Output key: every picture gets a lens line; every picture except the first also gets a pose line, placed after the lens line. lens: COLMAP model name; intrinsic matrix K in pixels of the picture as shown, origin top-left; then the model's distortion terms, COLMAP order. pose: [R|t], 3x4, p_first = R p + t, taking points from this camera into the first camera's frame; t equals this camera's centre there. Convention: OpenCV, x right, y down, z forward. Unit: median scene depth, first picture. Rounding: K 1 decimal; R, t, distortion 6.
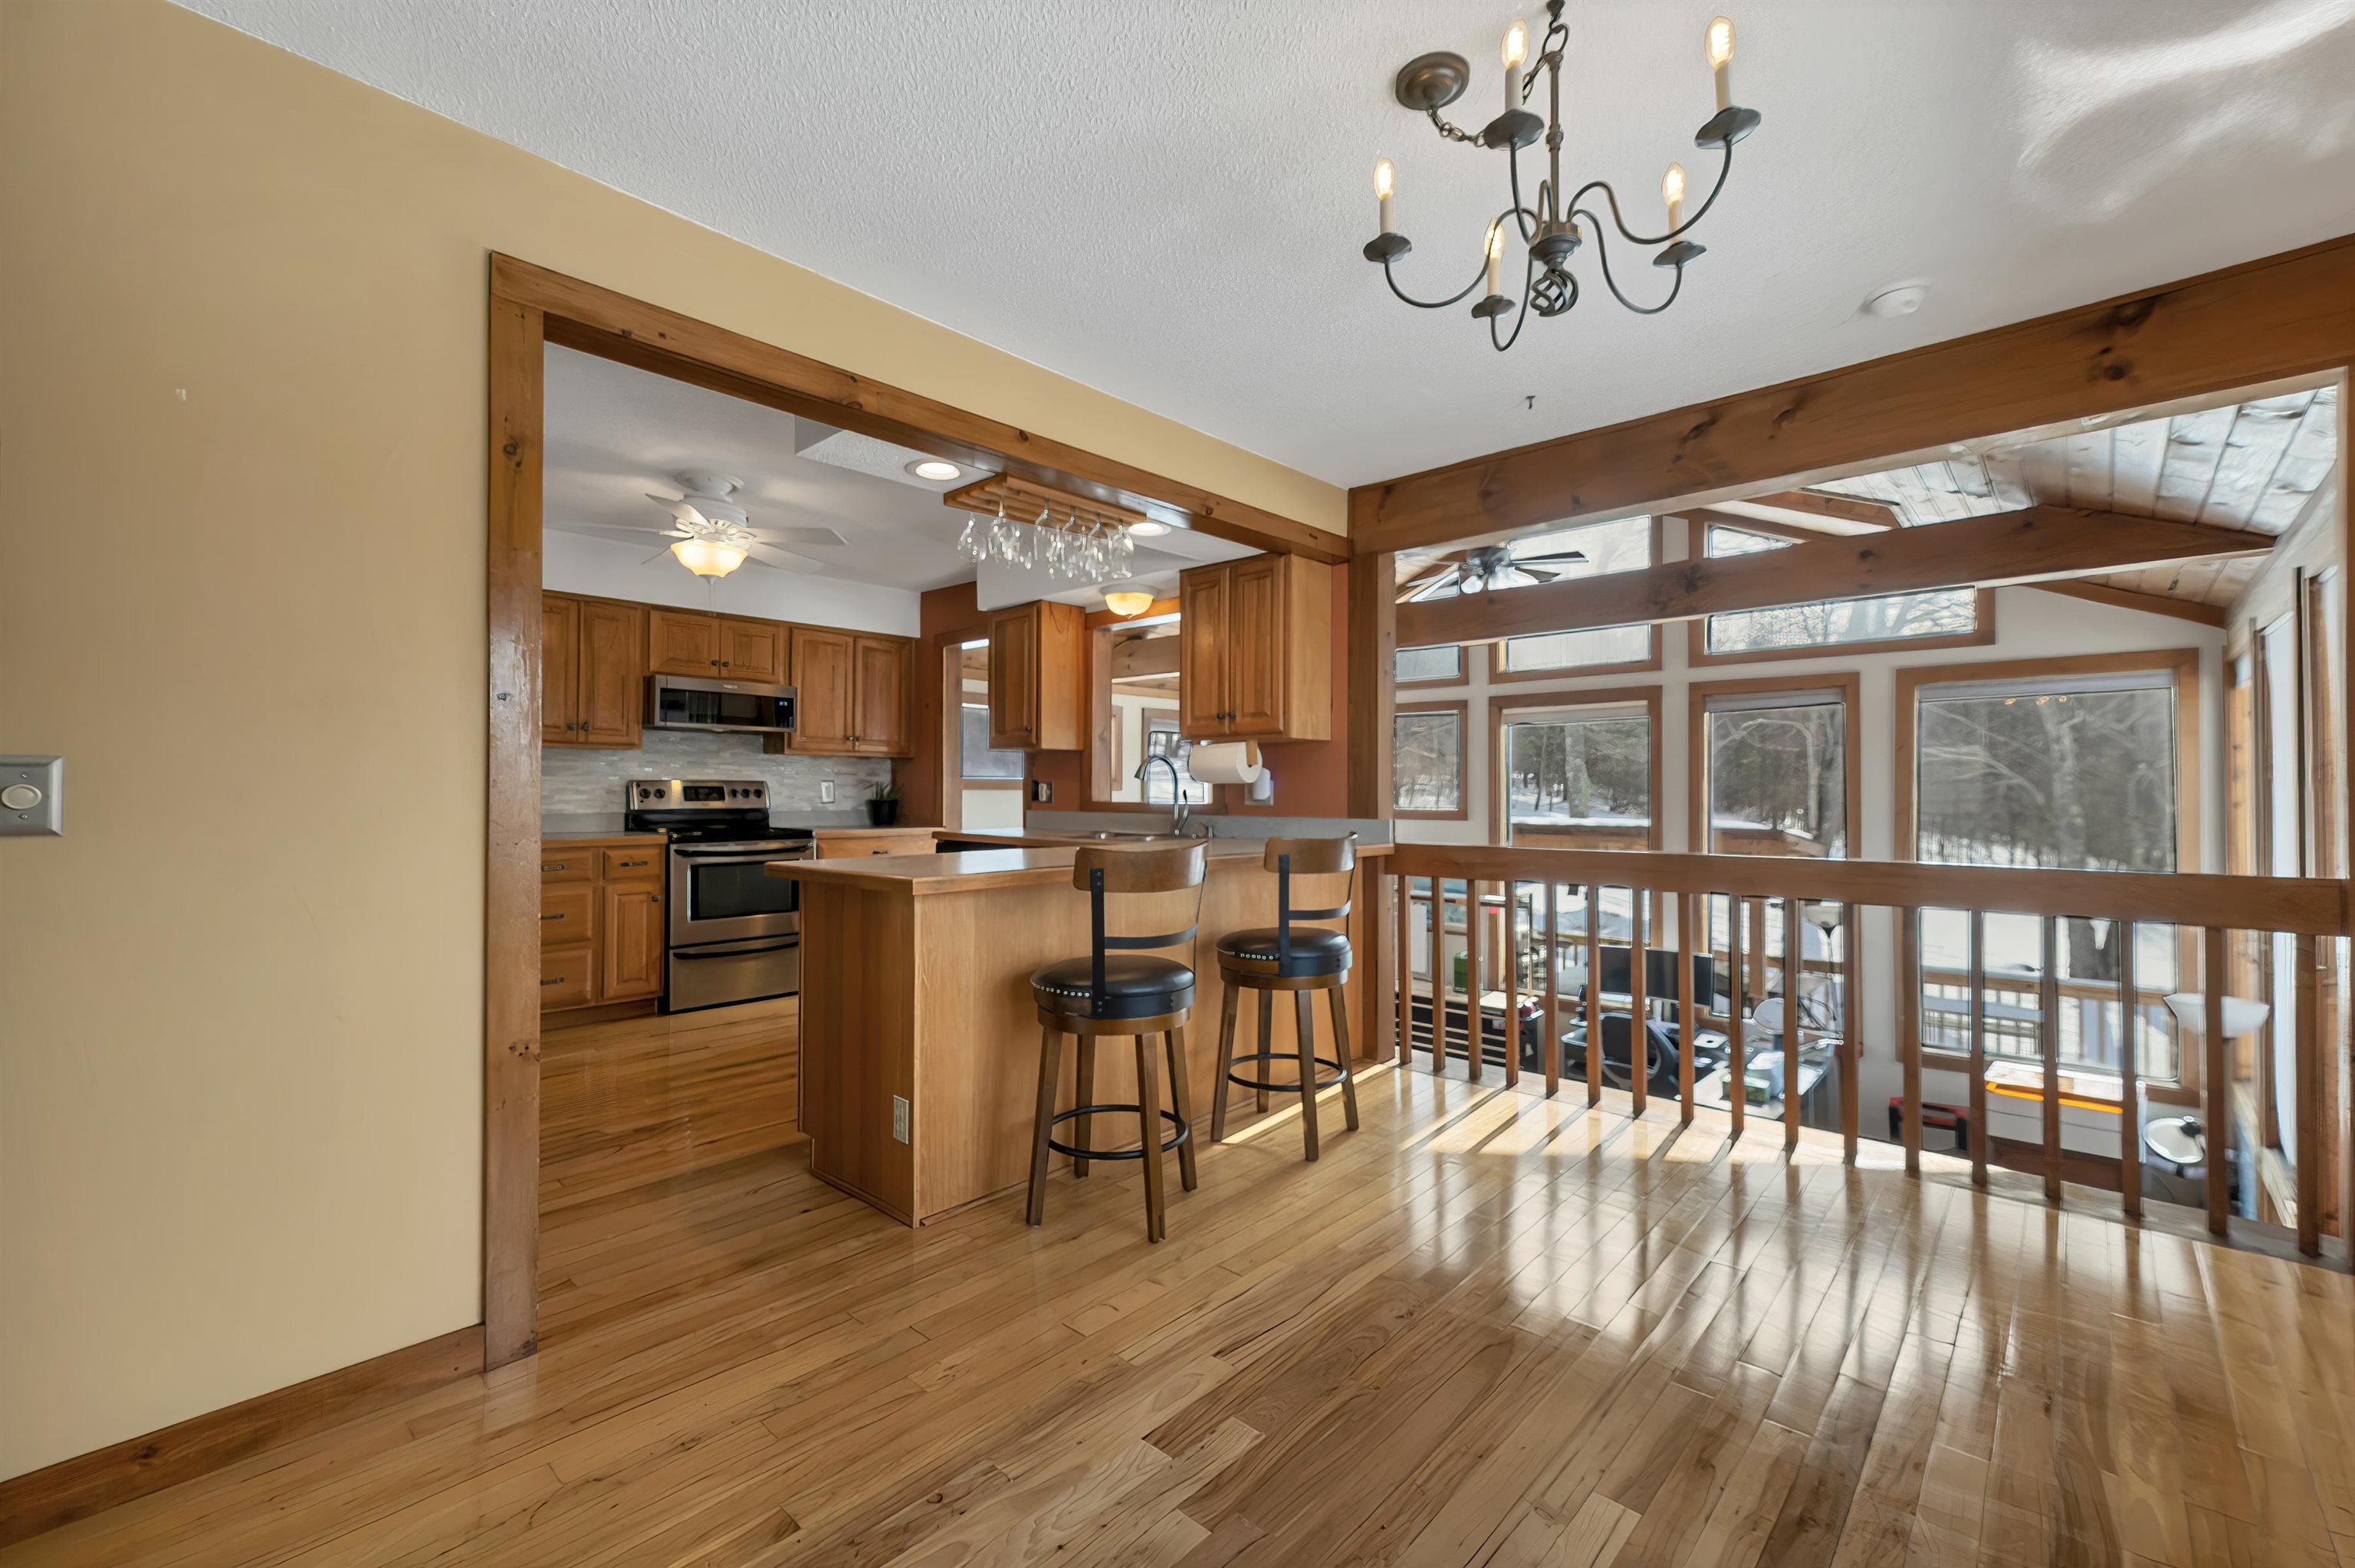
lens RADIAL K [[990.7, 0, 1173.4], [0, 990.7, 786.2], [0, 0, 1]] dist [0.003439, 0.000132]
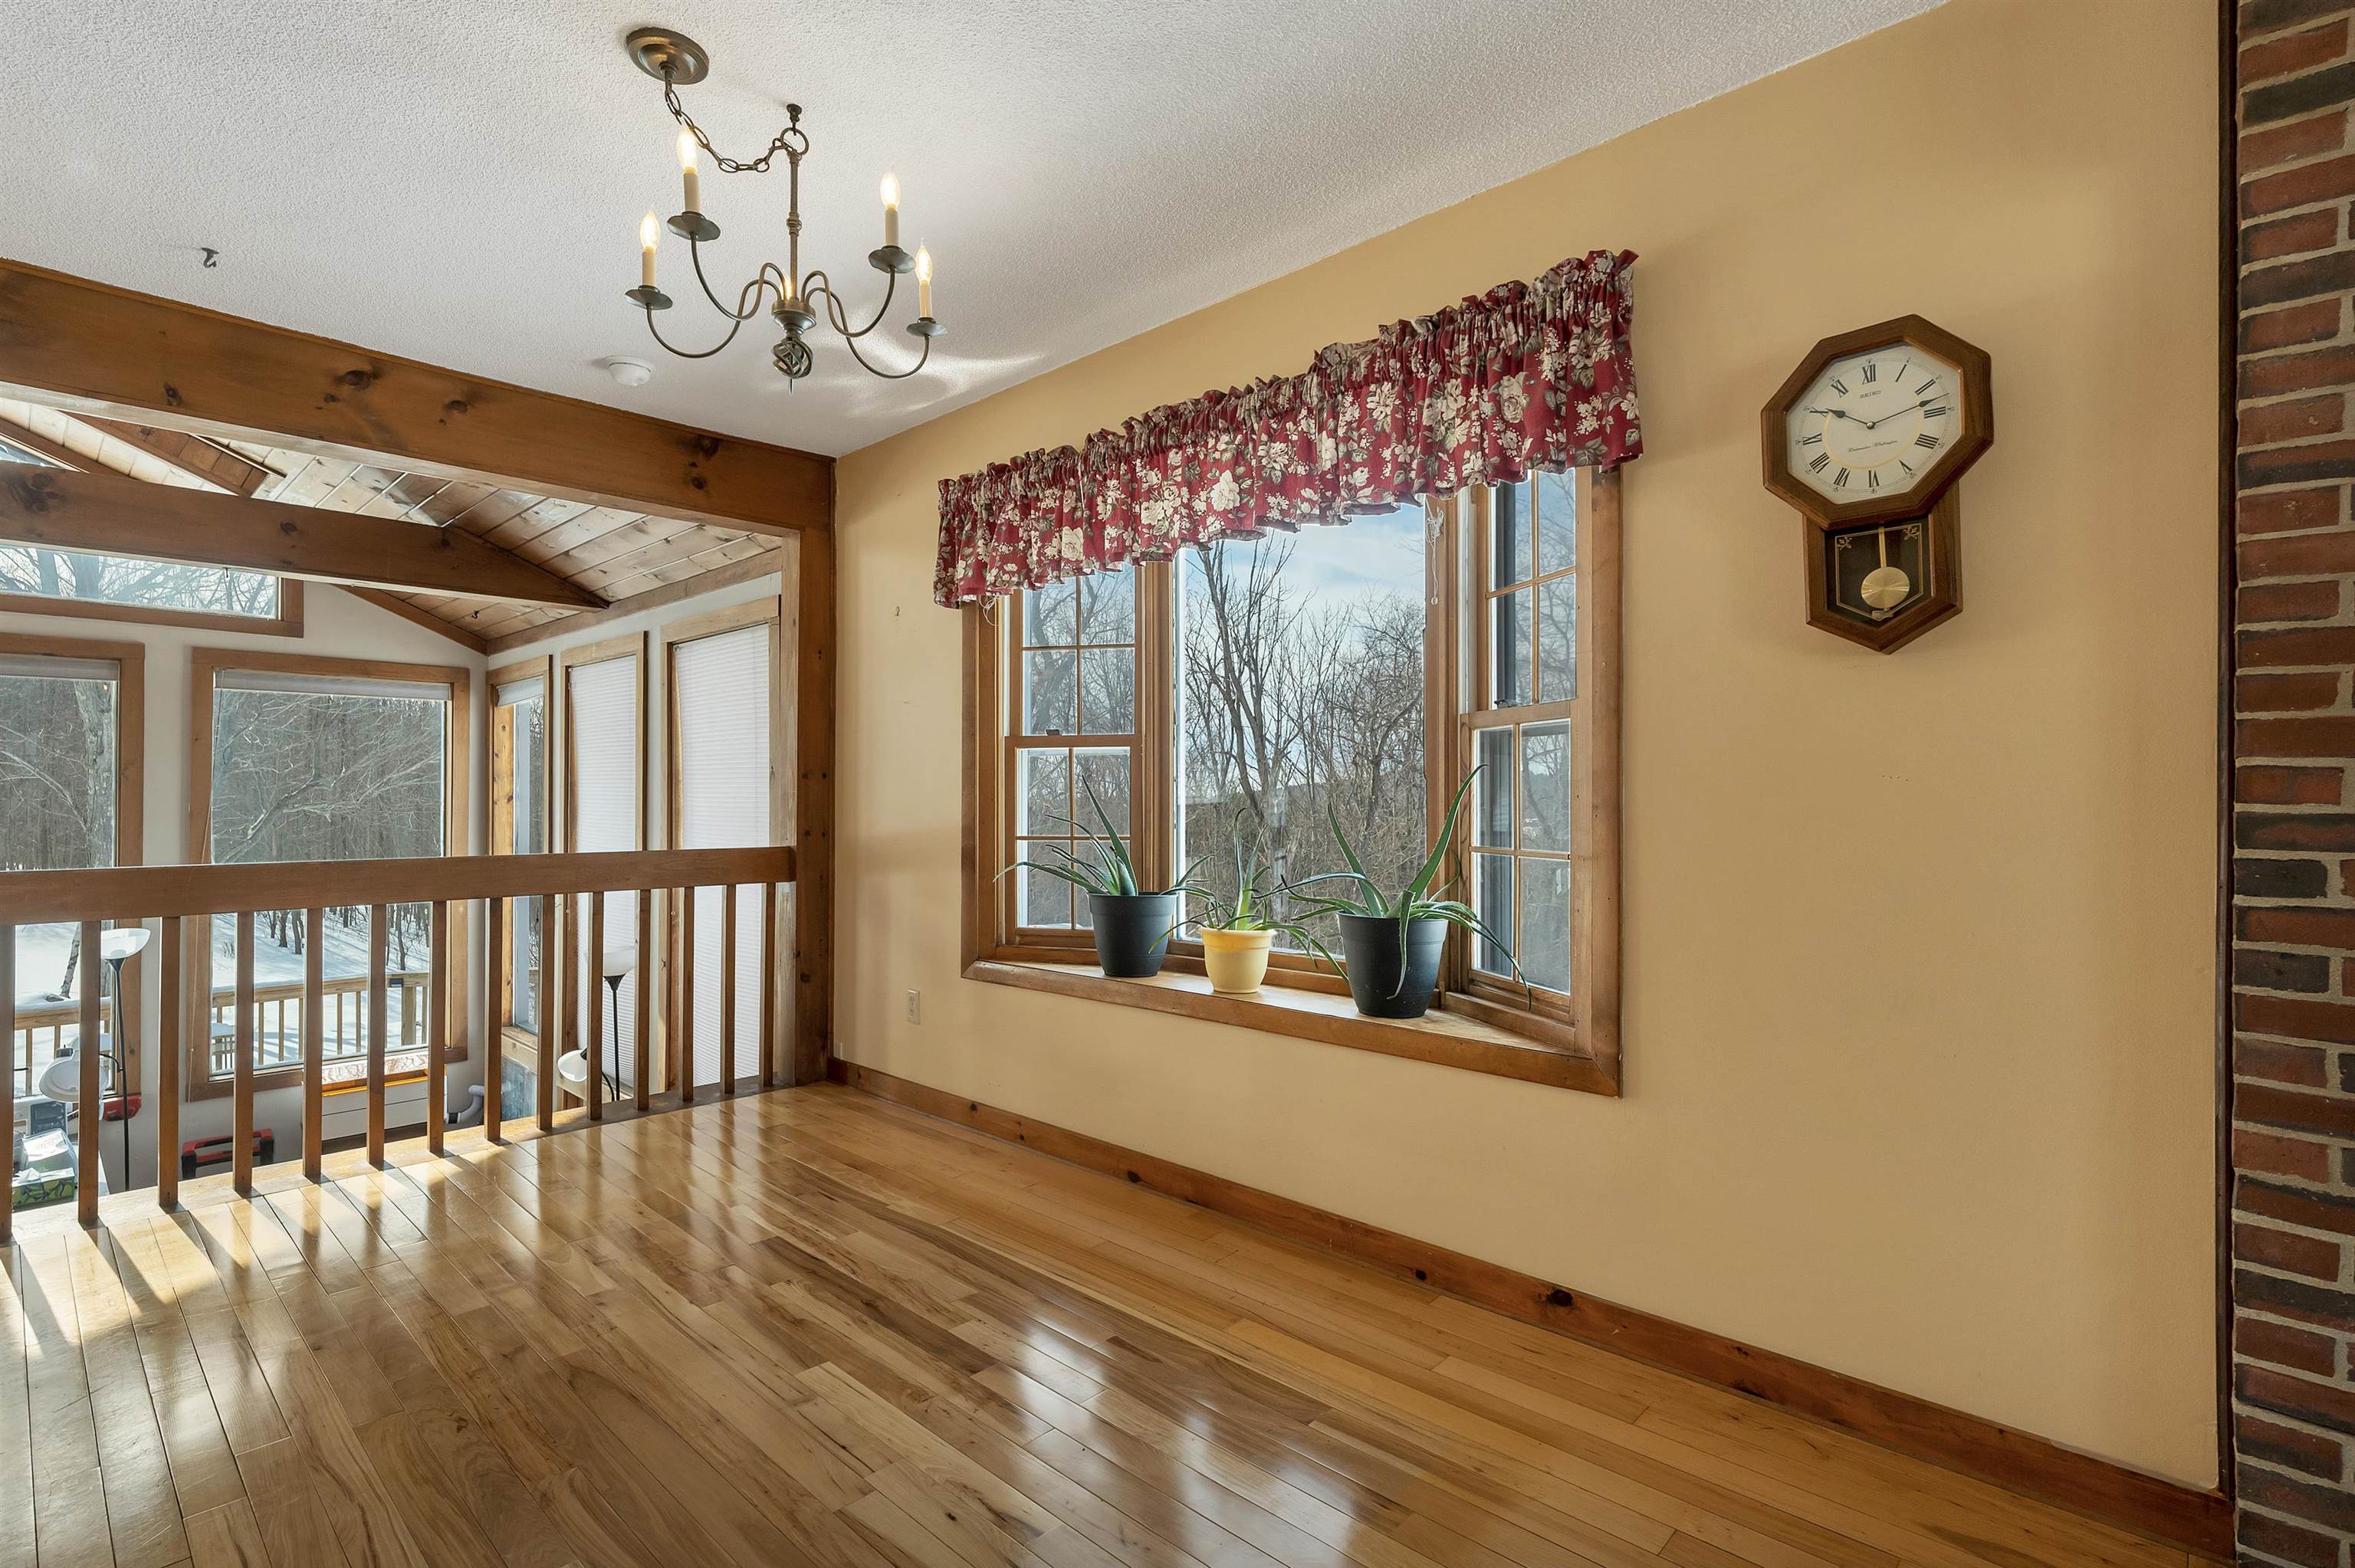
lens RADIAL K [[1086.9, 0, 1177.5], [0, 1086.9, 784.0], [0, 0, 1]] dist [0.000957, 0.000296]
pose [[-0.001021, 0.010562, 0.999944, -0.257396], [-0.010475, 0.999889, -0.010572, 0.003094], [-0.999945, -0.010485, -0.000910, 0.158938]]
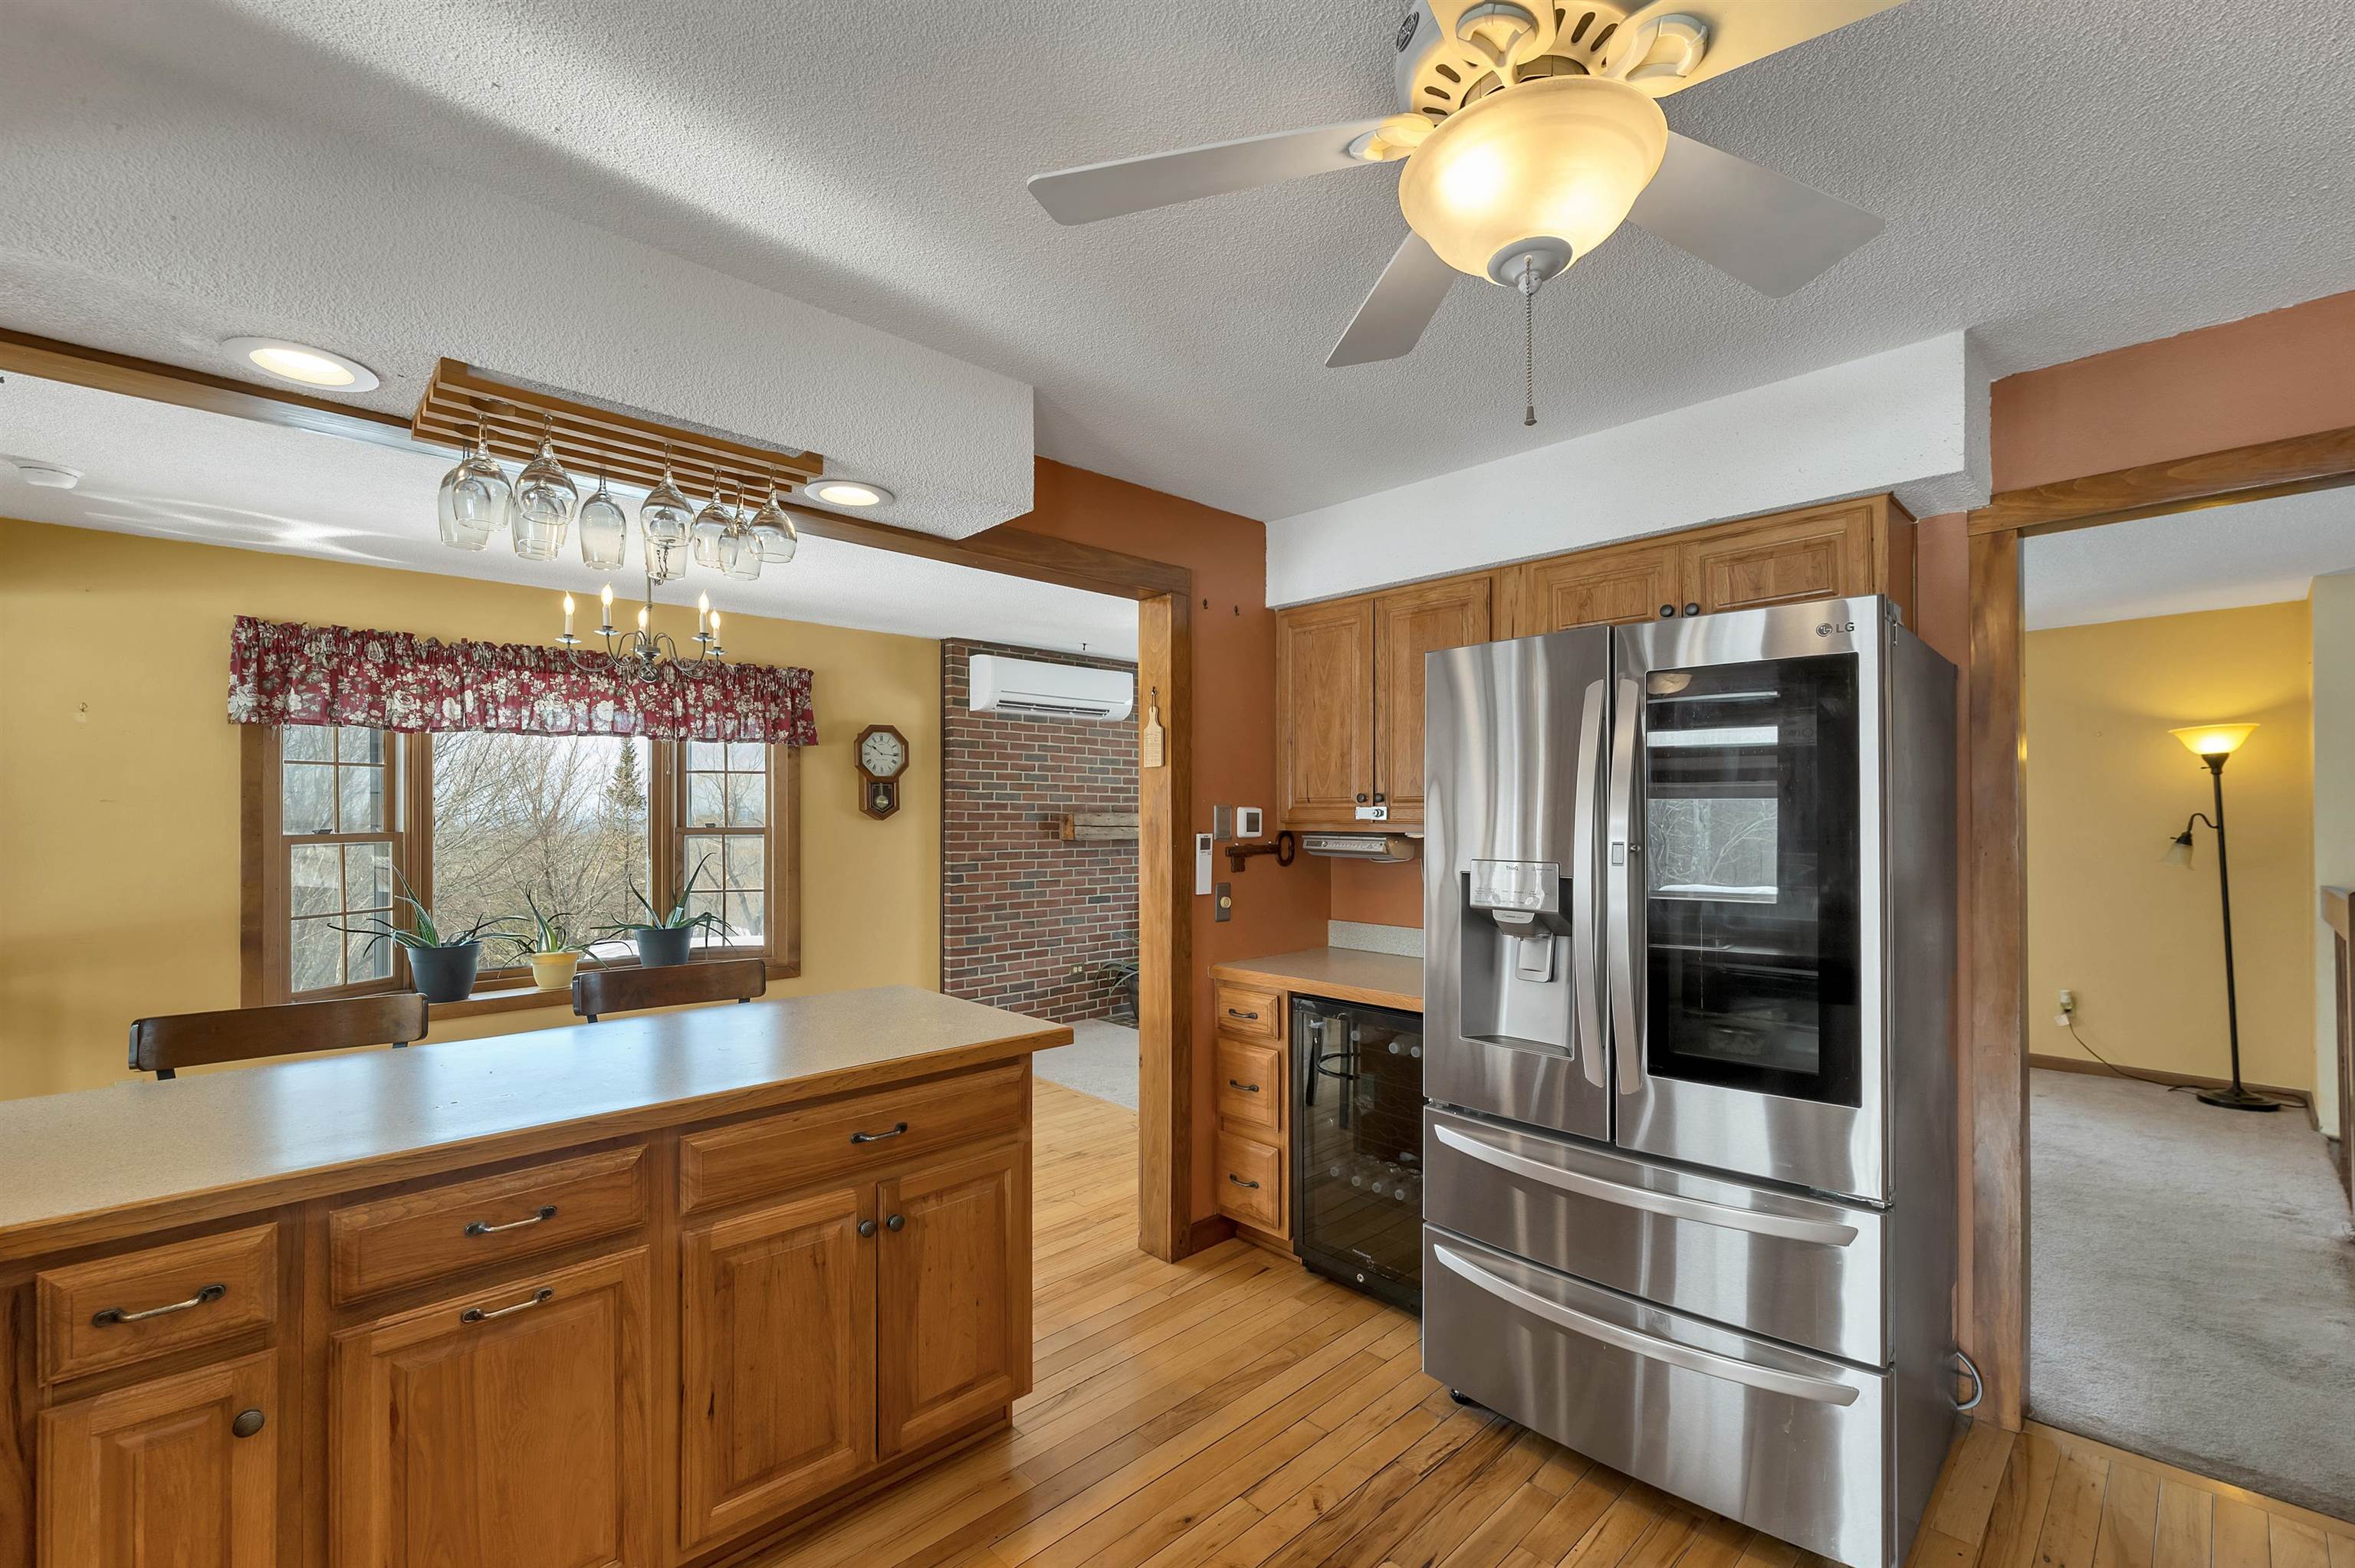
lens RADIAL K [[986.9, 0, 1179.0], [0, 986.9, 806.1], [0, 0, 1]] dist [-0.000984, -0.000147]
pose [[-0.998370, -0.001938, 0.057040, -0.291570], [-0.002632, 0.999923, -0.012097, -0.045822], [-0.057012, -0.012228, -0.998299, 0.937235]]
